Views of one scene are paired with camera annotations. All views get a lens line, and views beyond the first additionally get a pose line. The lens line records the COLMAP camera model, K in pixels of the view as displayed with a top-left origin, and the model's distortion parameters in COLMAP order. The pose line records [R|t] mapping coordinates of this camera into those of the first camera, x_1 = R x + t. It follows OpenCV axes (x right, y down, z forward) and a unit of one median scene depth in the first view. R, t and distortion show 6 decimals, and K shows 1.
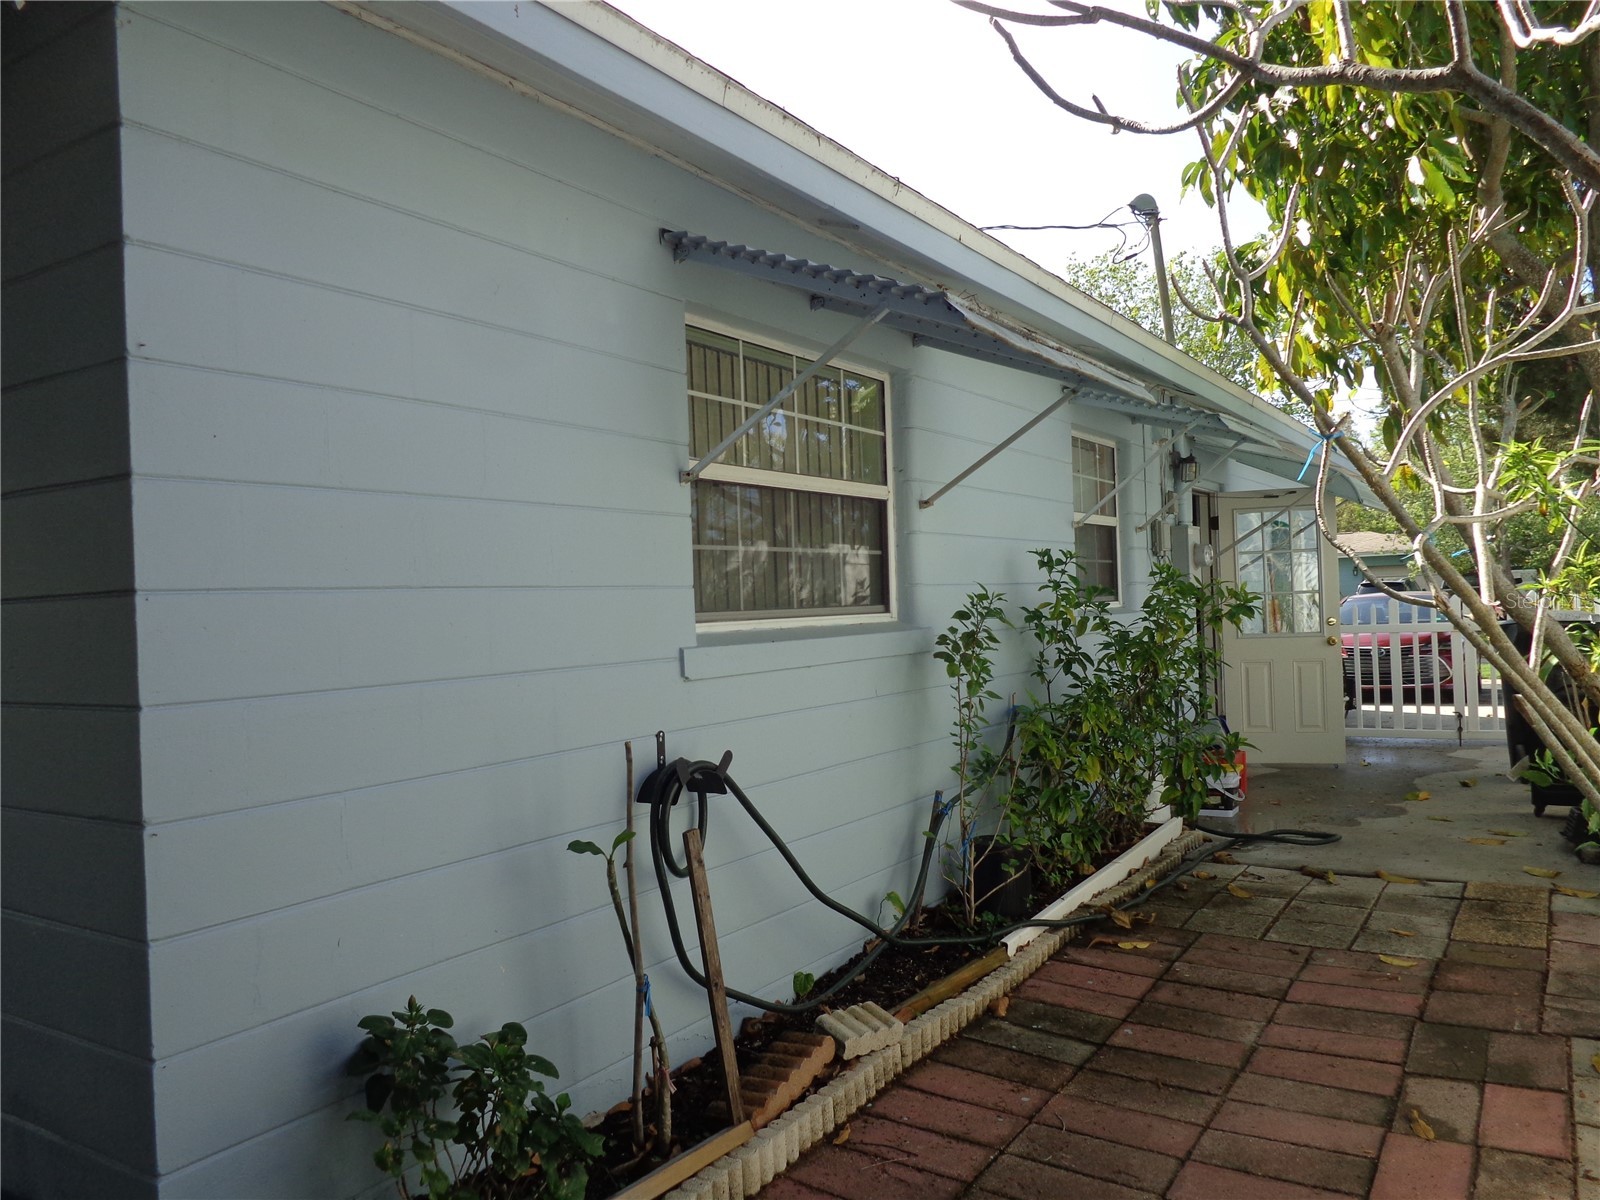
lens RADIAL K [[1188.7, 0, 800.0], [0, 1188.7, 600.0], [0, 0, 1]] dist [0.002814, -0.003488]
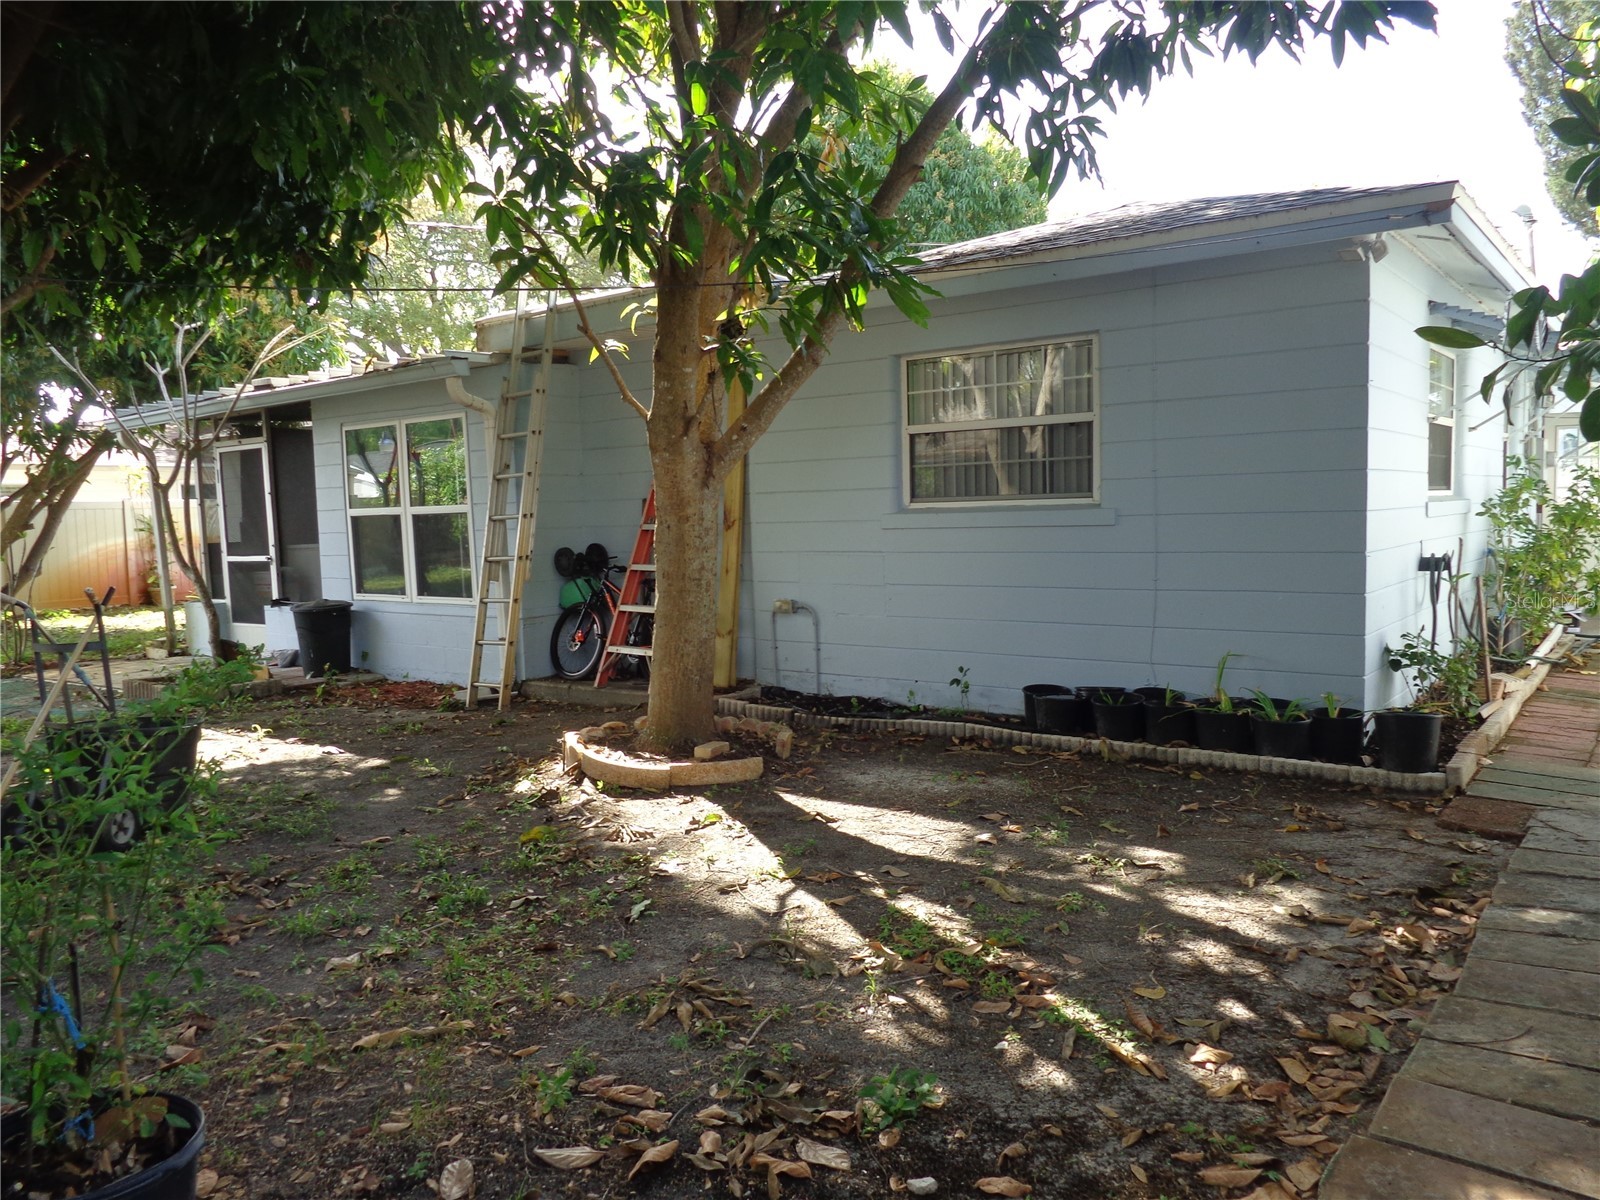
lens RADIAL K [[1164.2, 0, 800.0], [0, 1164.2, 600.0], [0, 0, 1]] dist [-0.013739, 0.000148]
pose [[0.995191, 0.008577, -0.097577, -0.725616], [-0.000650, 0.996715, 0.080981, 0.035227], [0.097951, -0.080528, 0.991928, -0.839321]]
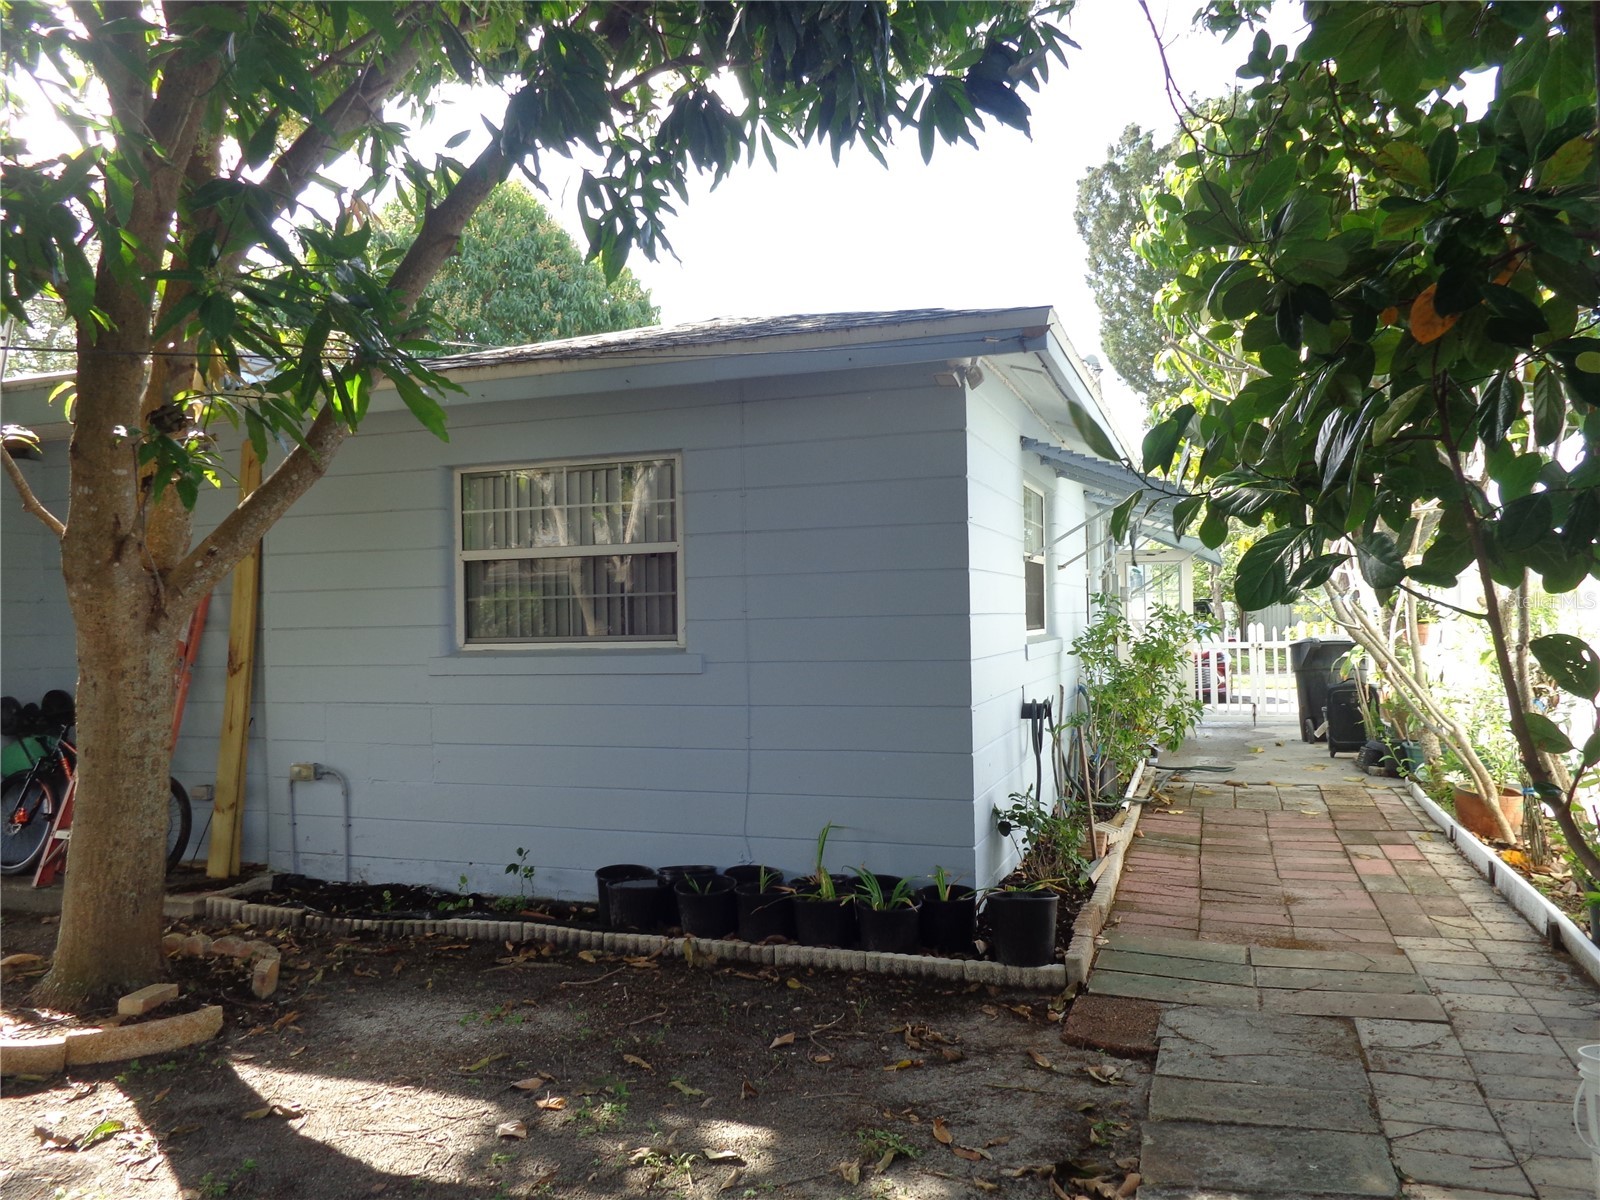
lens RADIAL K [[1188.7, 0, 800.0], [0, 1188.7, 600.0], [0, 0, 1]] dist [0.002814, -0.003488]
pose [[0.975598, 0.010798, 0.219299, -0.658174], [-0.006239, 0.999750, -0.021469, 0.008851], [-0.219476, 0.019577, 0.975422, -0.629264]]
